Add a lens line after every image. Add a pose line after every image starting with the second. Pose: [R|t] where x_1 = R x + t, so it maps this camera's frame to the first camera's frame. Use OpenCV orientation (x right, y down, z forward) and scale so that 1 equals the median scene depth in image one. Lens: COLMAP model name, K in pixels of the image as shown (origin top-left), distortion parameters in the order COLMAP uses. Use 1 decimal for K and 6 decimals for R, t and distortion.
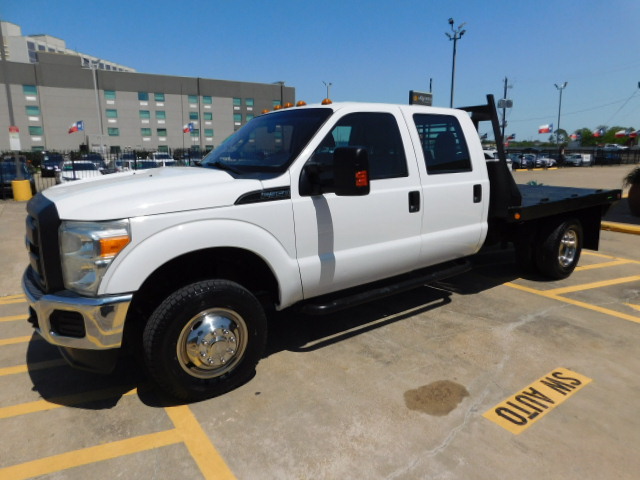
lens RADIAL K [[421.4, 0, 320.0], [0, 421.4, 240.0], [0, 0, 1]] dist [-0.077266, 0.061919]
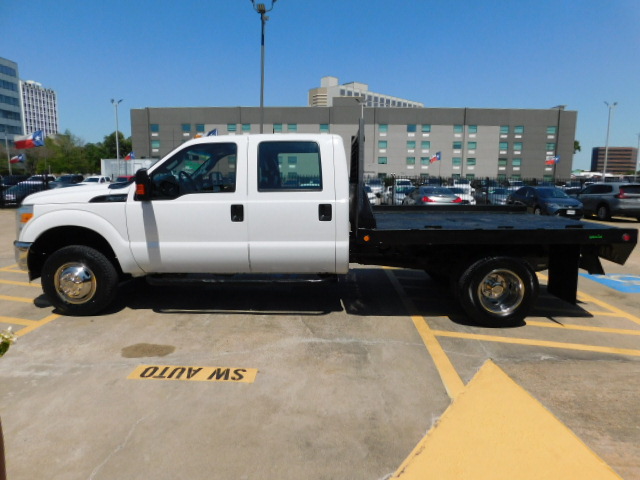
lens RADIAL K [[421.4, 0, 320.0], [0, 421.4, 240.0], [0, 0, 1]] dist [-0.077266, 0.061919]
pose [[0.797970, 0.098742, -0.594553, 1.240248], [-0.138200, 0.990181, -0.021036, -0.022014], [0.586638, 0.098953, 0.803781, 0.176169]]
